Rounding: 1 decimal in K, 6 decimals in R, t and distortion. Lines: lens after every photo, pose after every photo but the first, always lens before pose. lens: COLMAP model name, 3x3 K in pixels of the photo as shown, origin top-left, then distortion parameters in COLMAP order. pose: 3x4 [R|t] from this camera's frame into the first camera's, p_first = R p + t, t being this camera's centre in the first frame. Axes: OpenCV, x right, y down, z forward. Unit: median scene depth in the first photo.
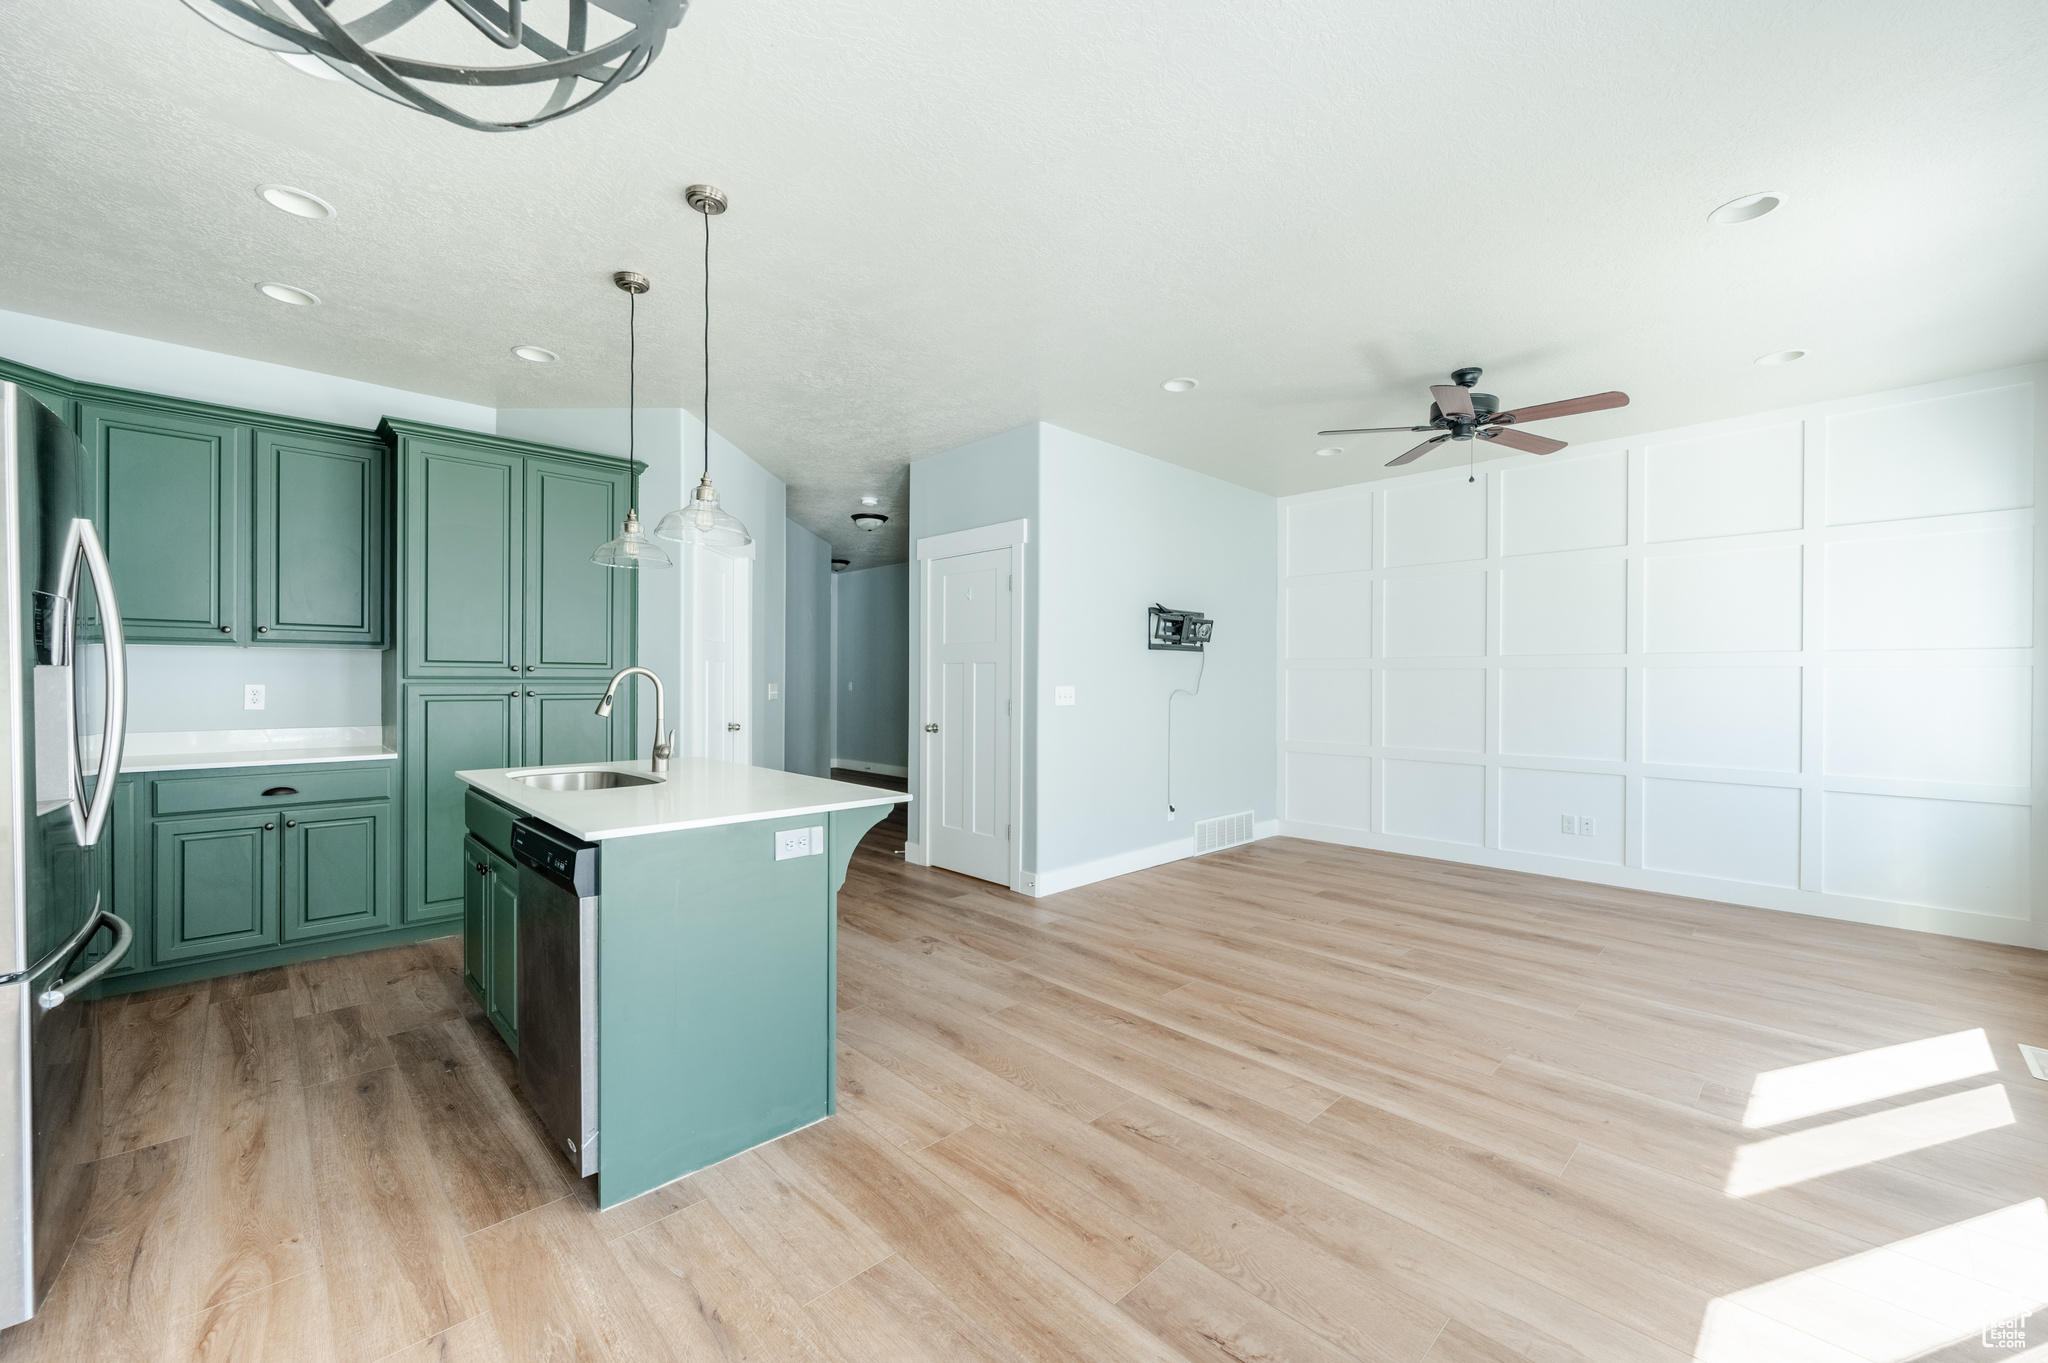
lens RADIAL K [[805.6, 0, 1025.2], [0, 805.6, 681.0], [0, 0, 1]] dist [-0.001923, 0.000032]
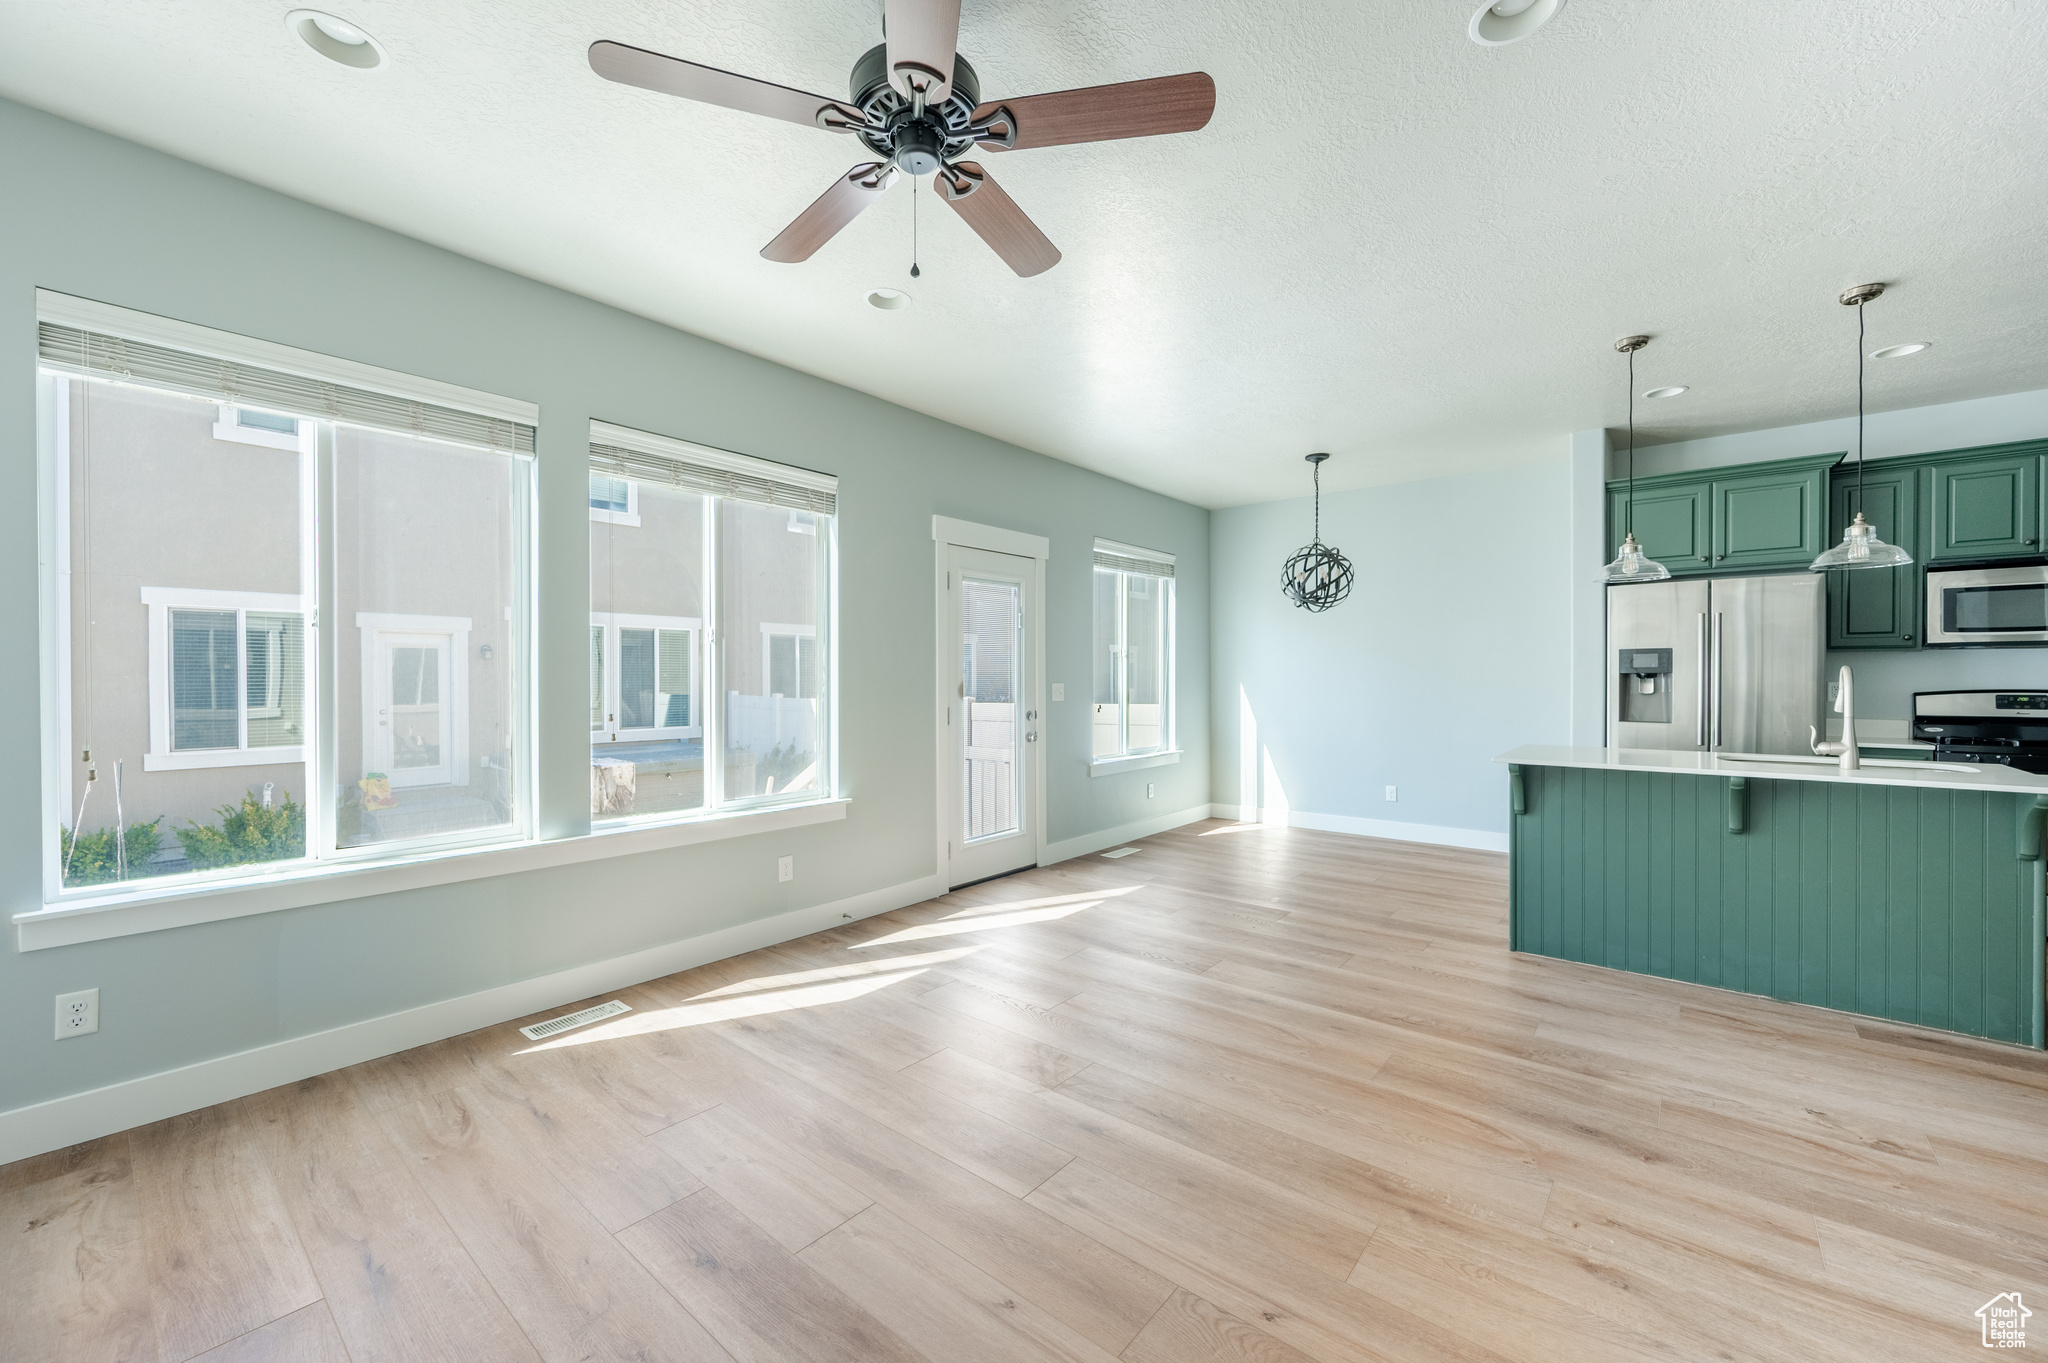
lens RADIAL K [[805.6, 0, 1031.1], [0, 805.6, 677.7], [0, 0, 1]] dist [-0.001923, 0.000032]
pose [[-0.993356, -0.001976, -0.115065, 0.636640], [-0.002281, 0.999994, 0.002519, -0.000879], [0.115059, 0.002765, -0.993355, 1.773838]]
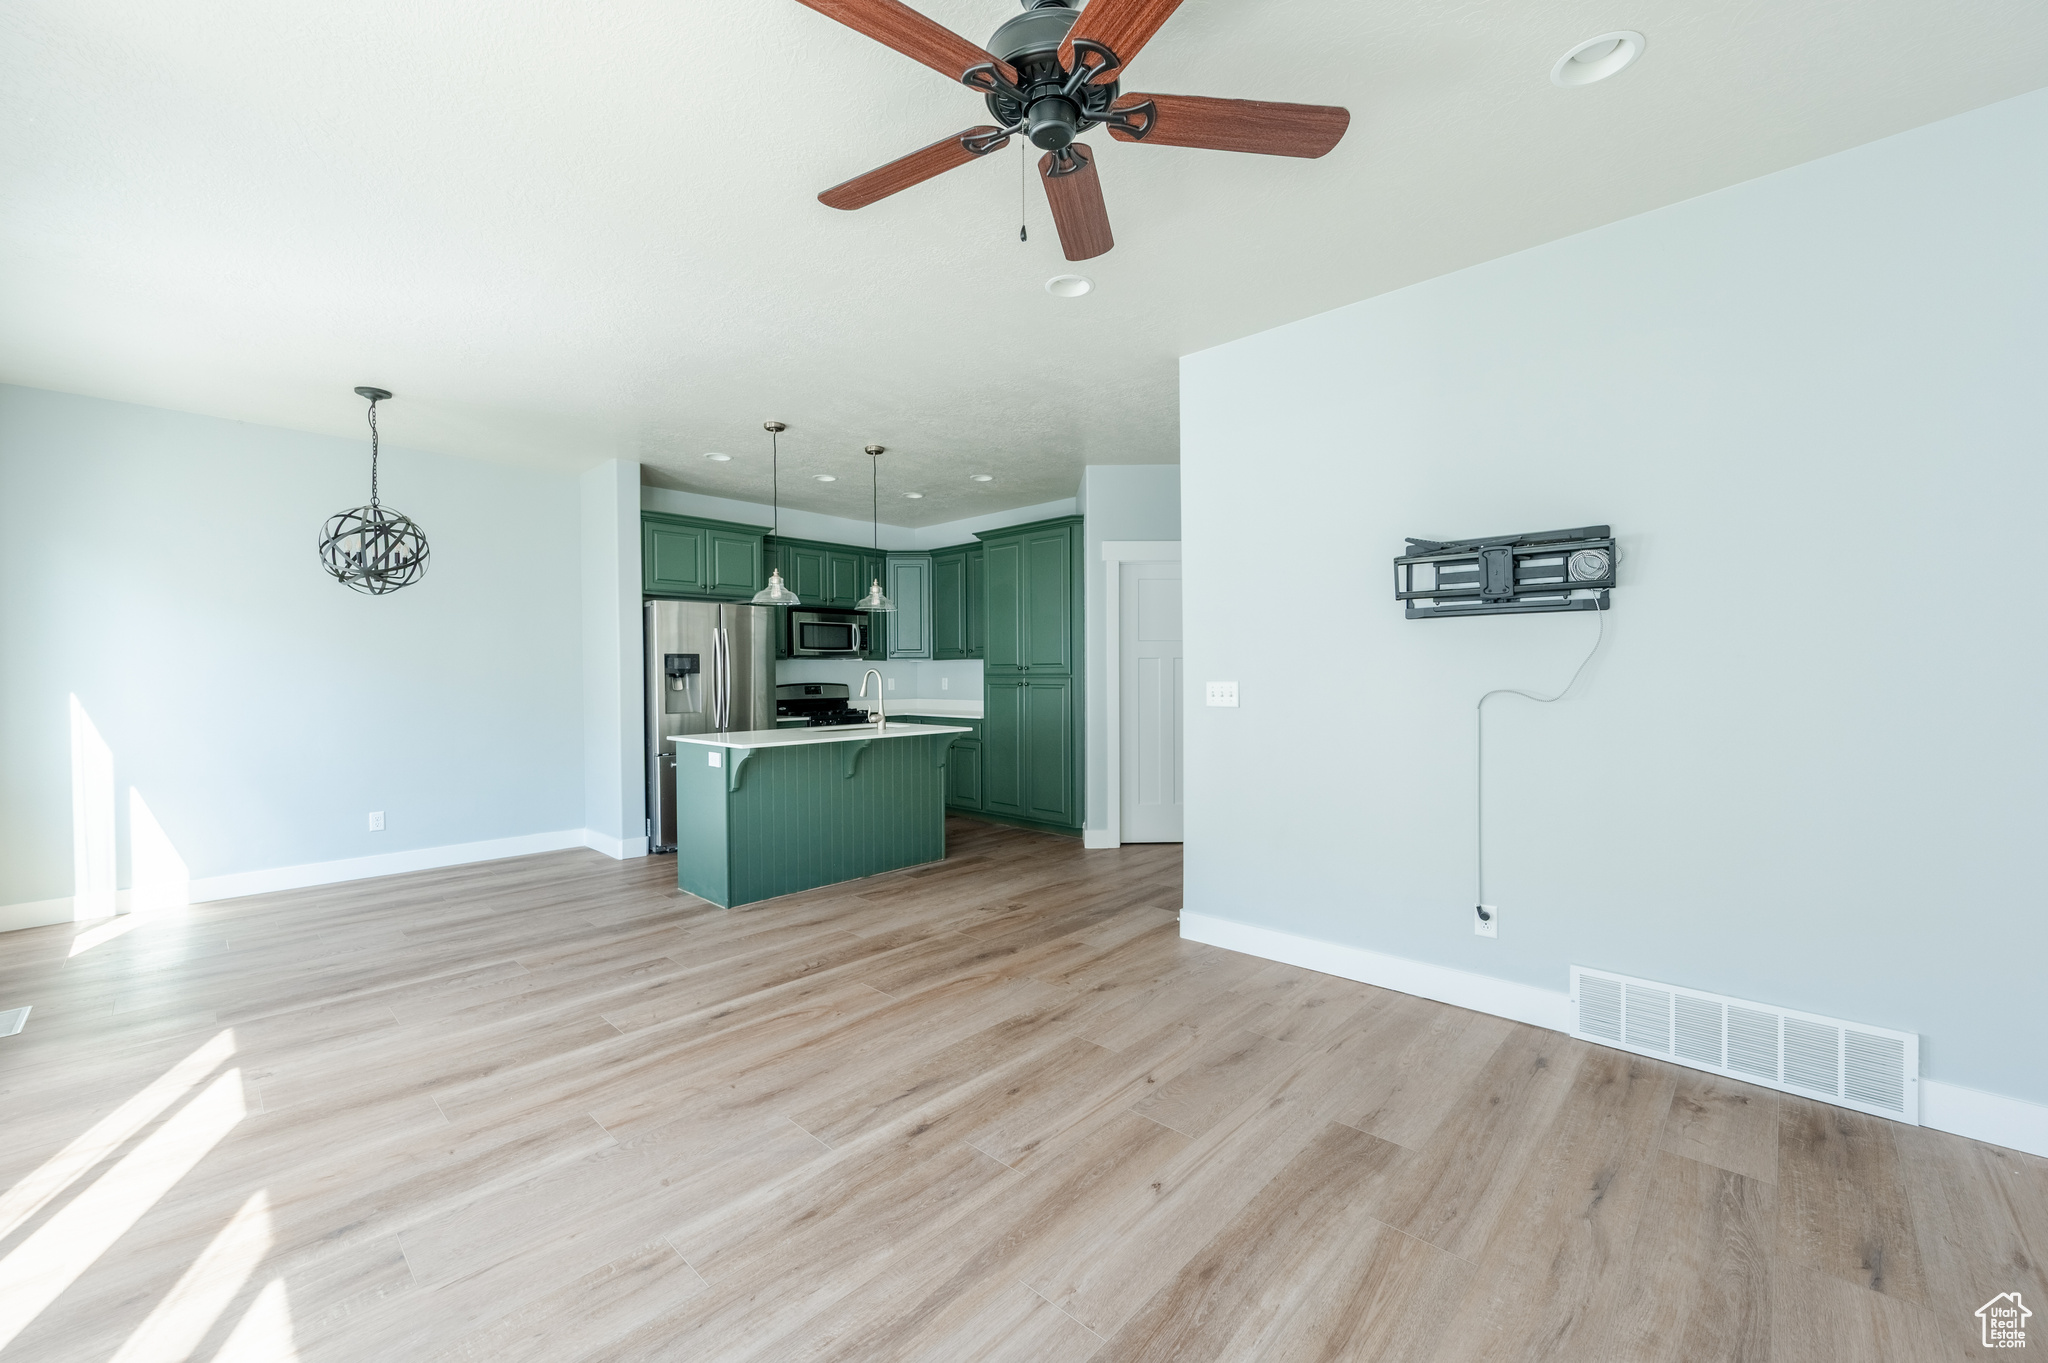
lens RADIAL K [[805.6, 0, 1023.4], [0, 805.6, 690.7], [0, 0, 1]] dist [-0.001923, 0.000032]
pose [[0.048457, 0.018471, -0.998654, 1.190461], [0.004825, 0.999813, 0.018726, -0.000104], [0.998814, -0.005726, 0.048359, 1.150725]]
